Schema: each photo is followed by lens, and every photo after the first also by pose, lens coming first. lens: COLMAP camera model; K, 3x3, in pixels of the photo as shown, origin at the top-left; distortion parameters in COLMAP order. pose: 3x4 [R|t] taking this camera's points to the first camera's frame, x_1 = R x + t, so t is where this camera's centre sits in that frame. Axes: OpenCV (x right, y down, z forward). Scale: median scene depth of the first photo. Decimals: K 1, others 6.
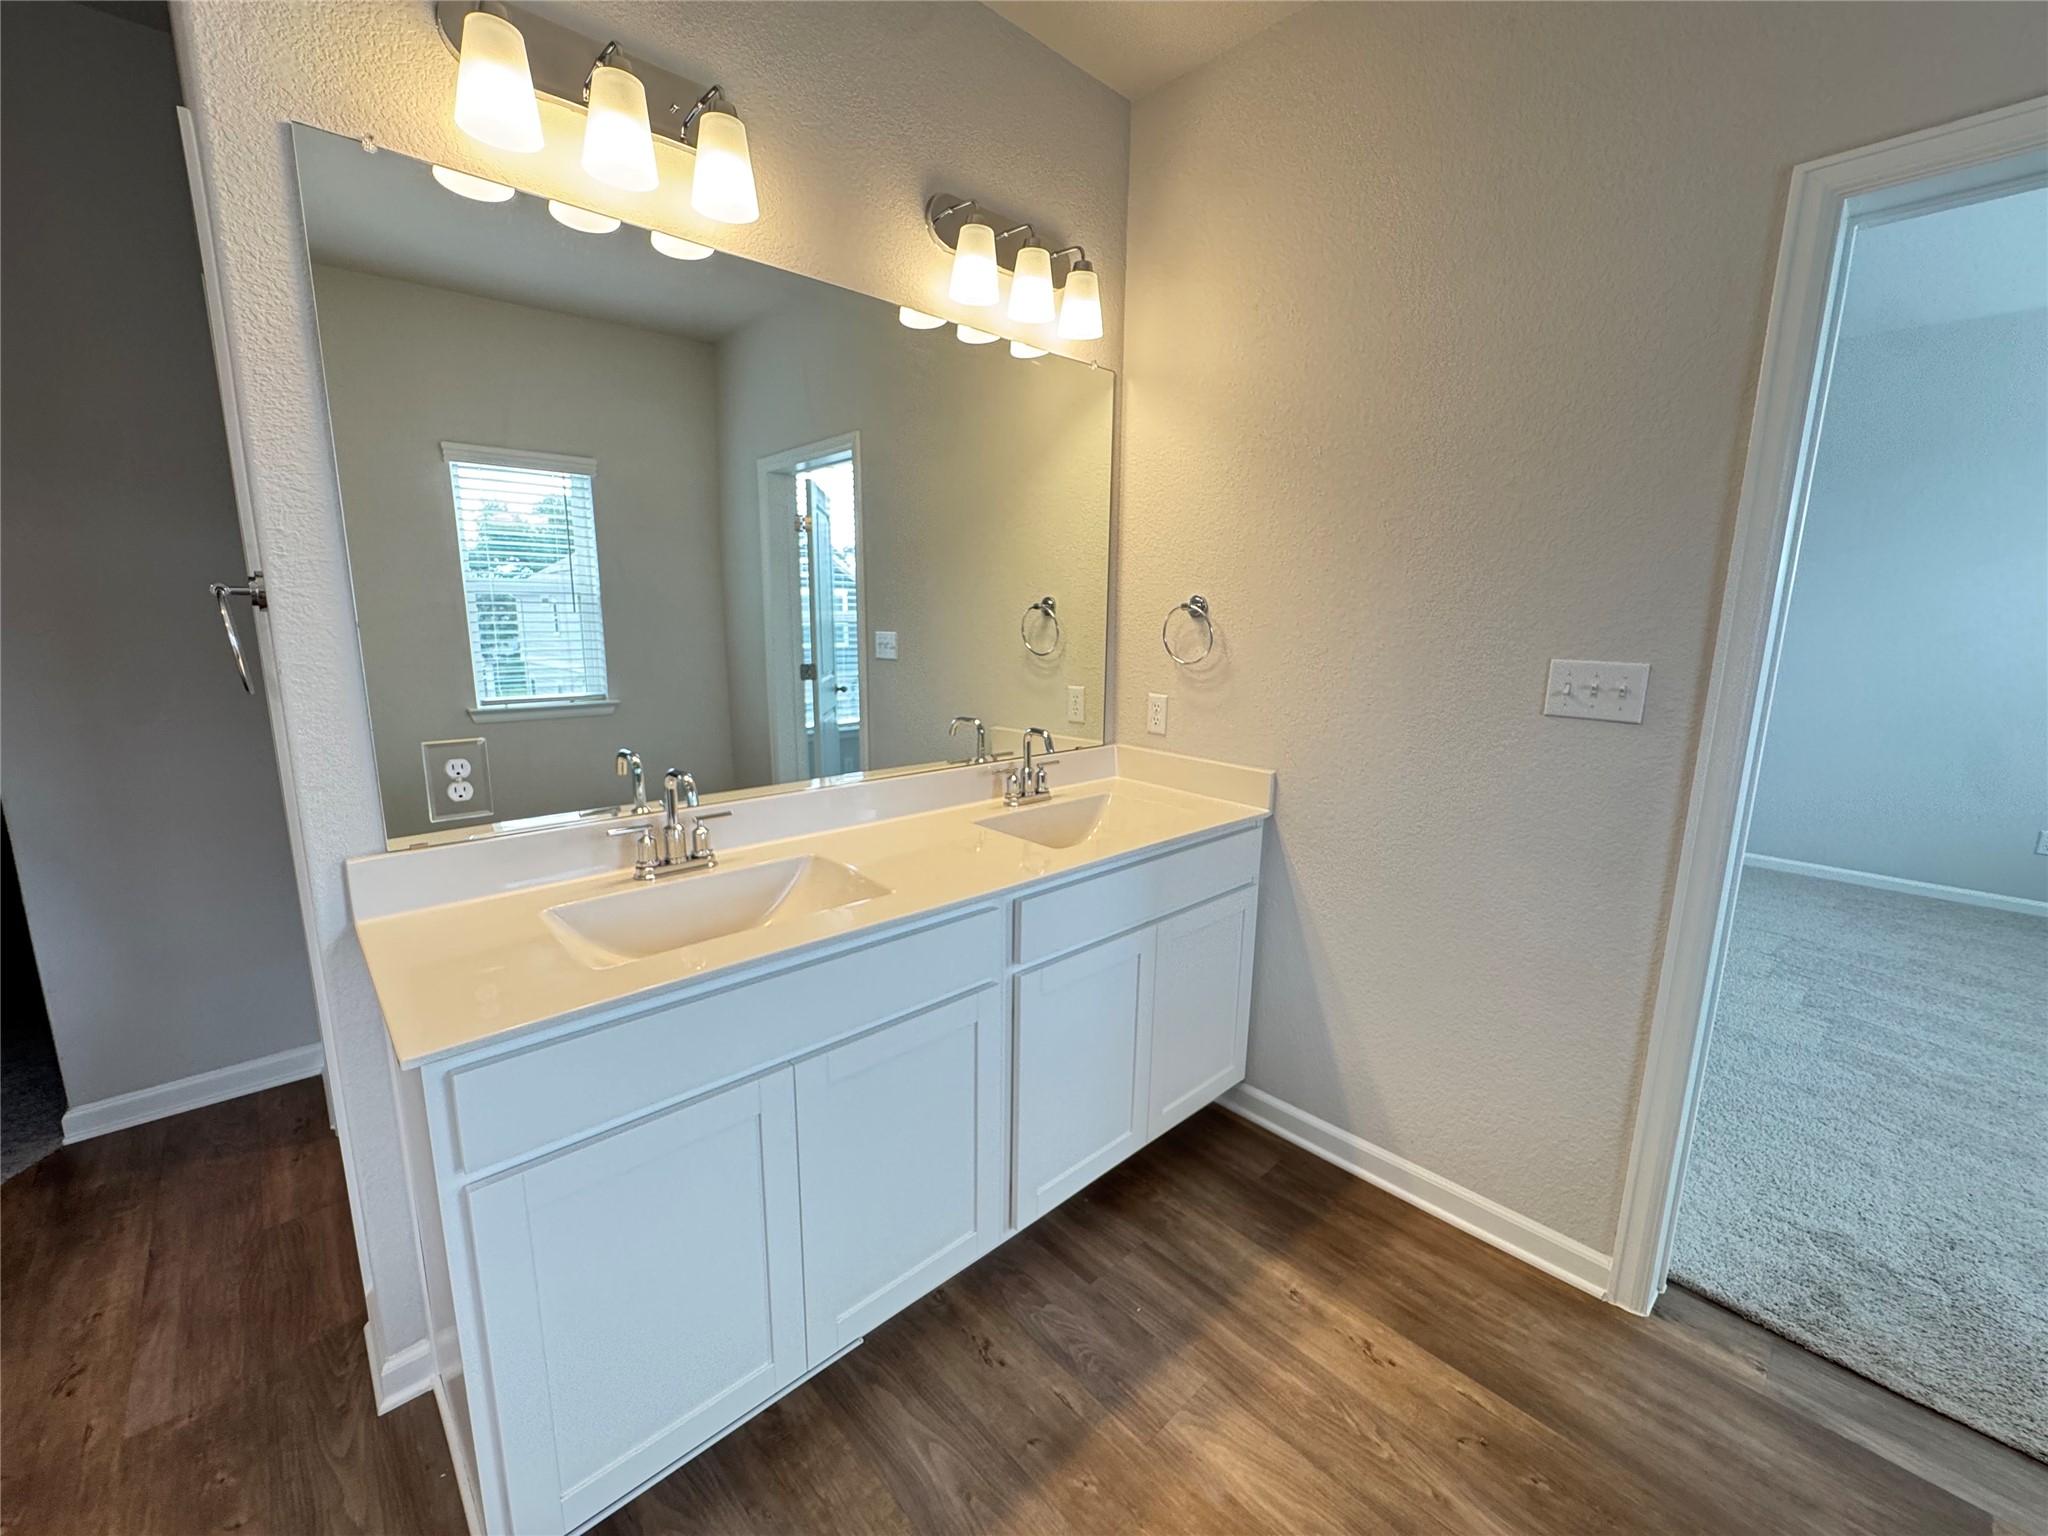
lens RADIAL K [[811.4, 0, 1034.3], [0, 811.4, 774.9], [0, 0, 1]] dist [-0.005951, 0.000380]
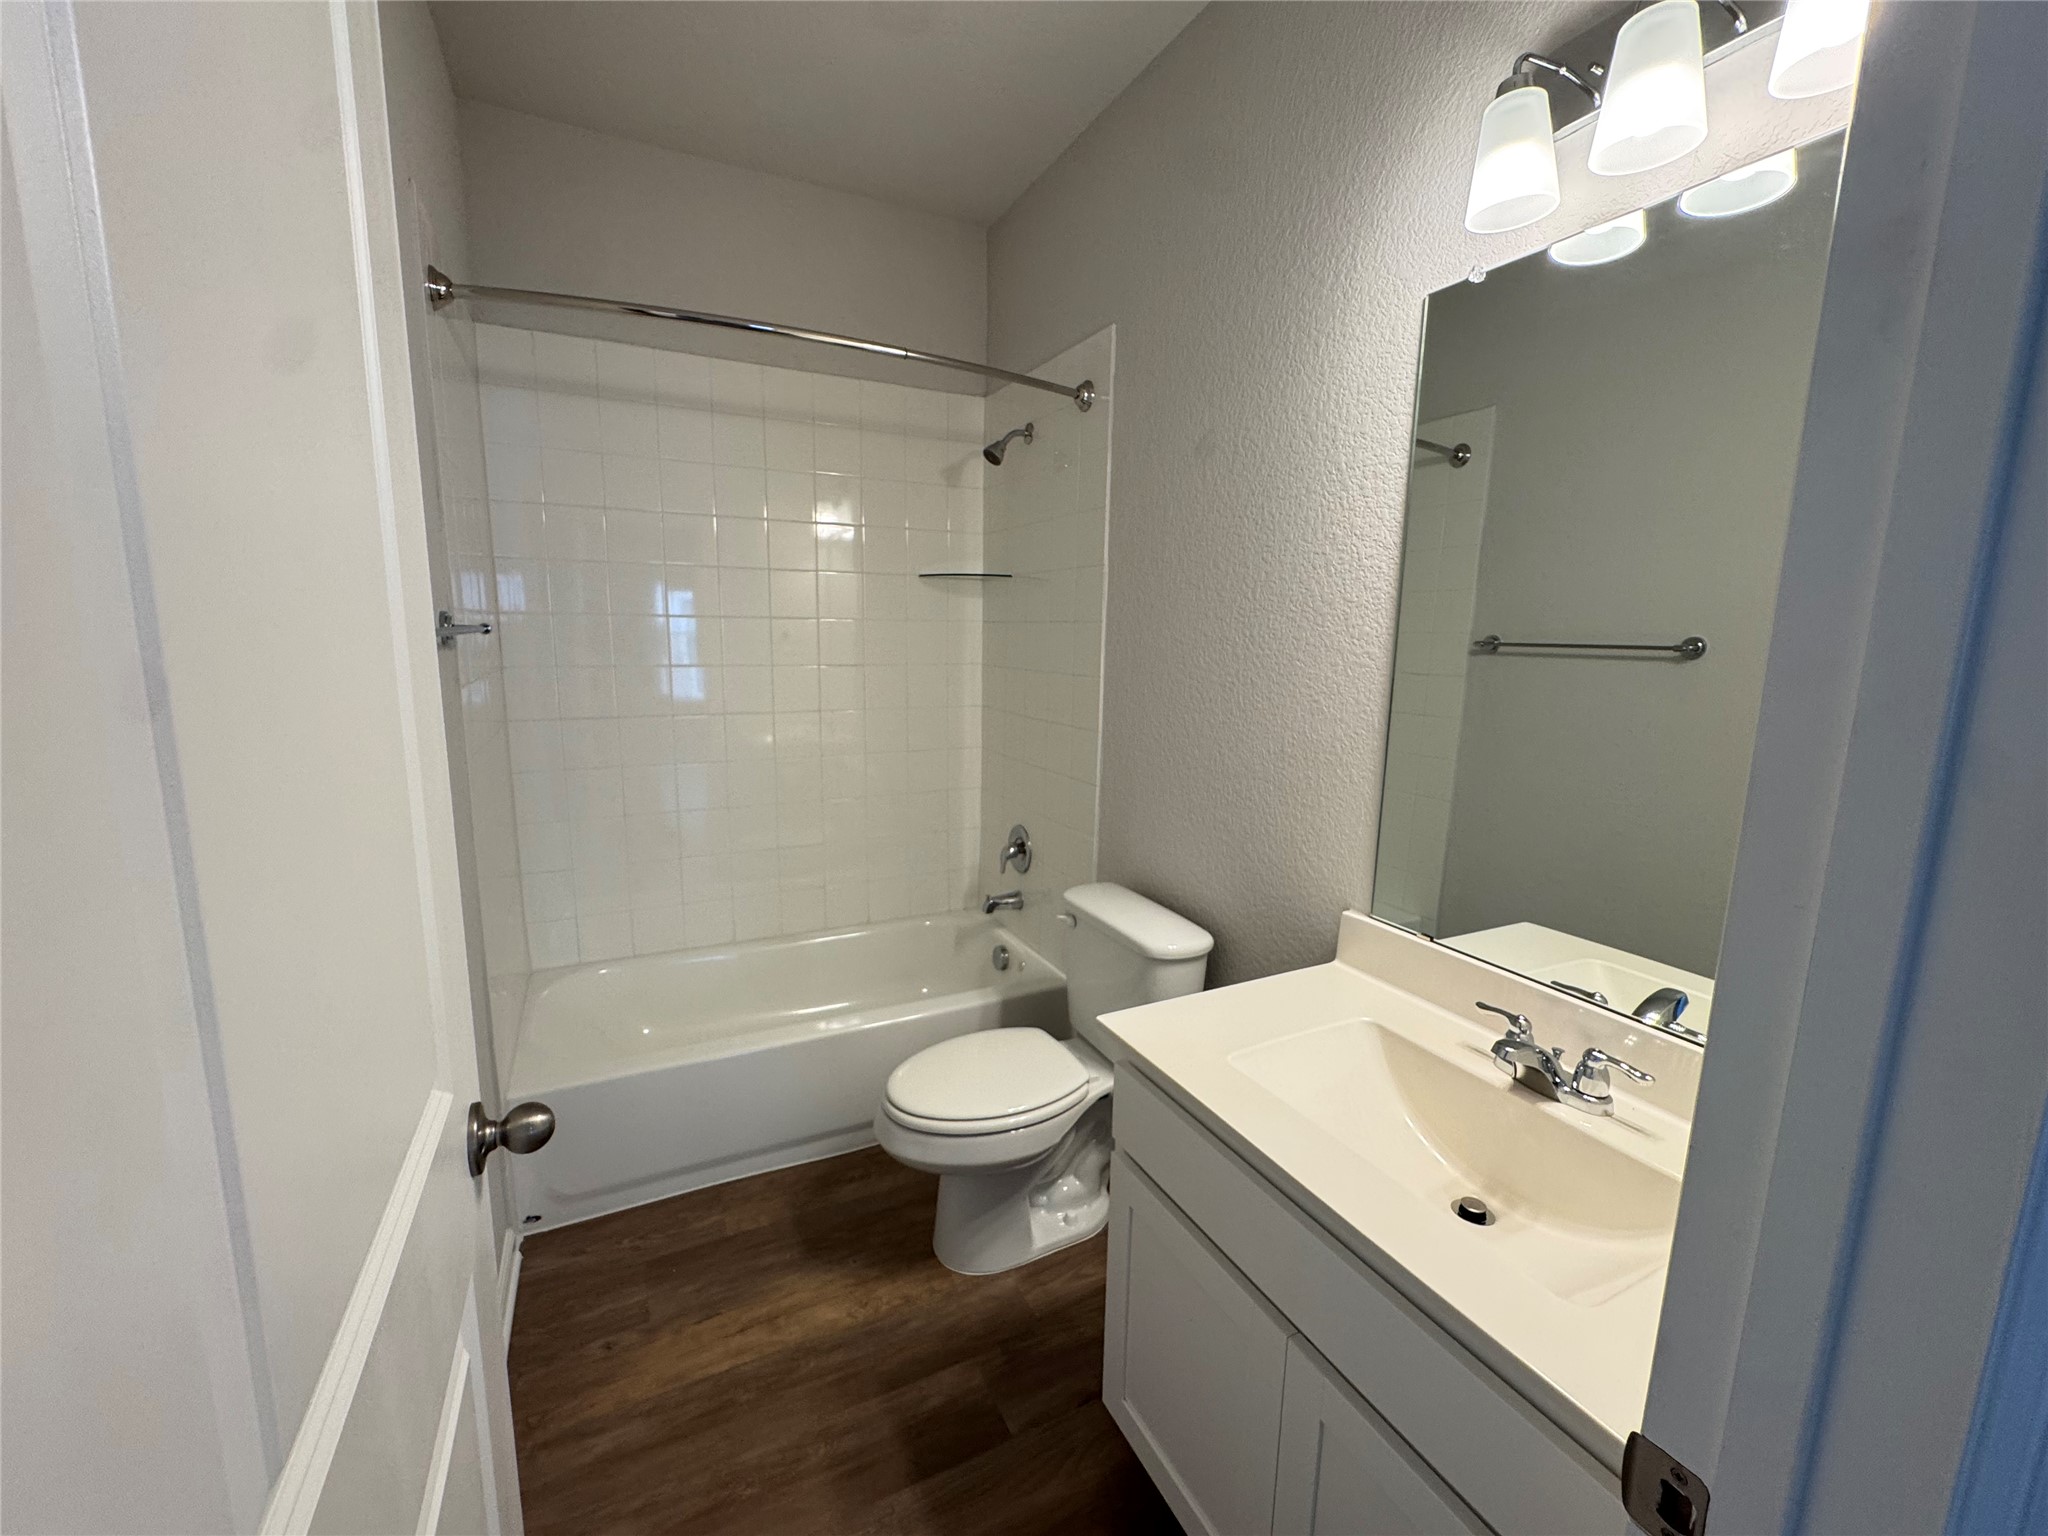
lens RADIAL K [[811.4, 0, 1016.6], [0, 811.4, 766.0], [0, 0, 1]] dist [-0.005951, 0.000380]
pose [[-0.288575, 0.140283, -0.947125, 1.389820], [-0.202746, 0.957823, 0.203642, -0.335858], [0.935745, 0.250792, -0.247962, 1.710369]]
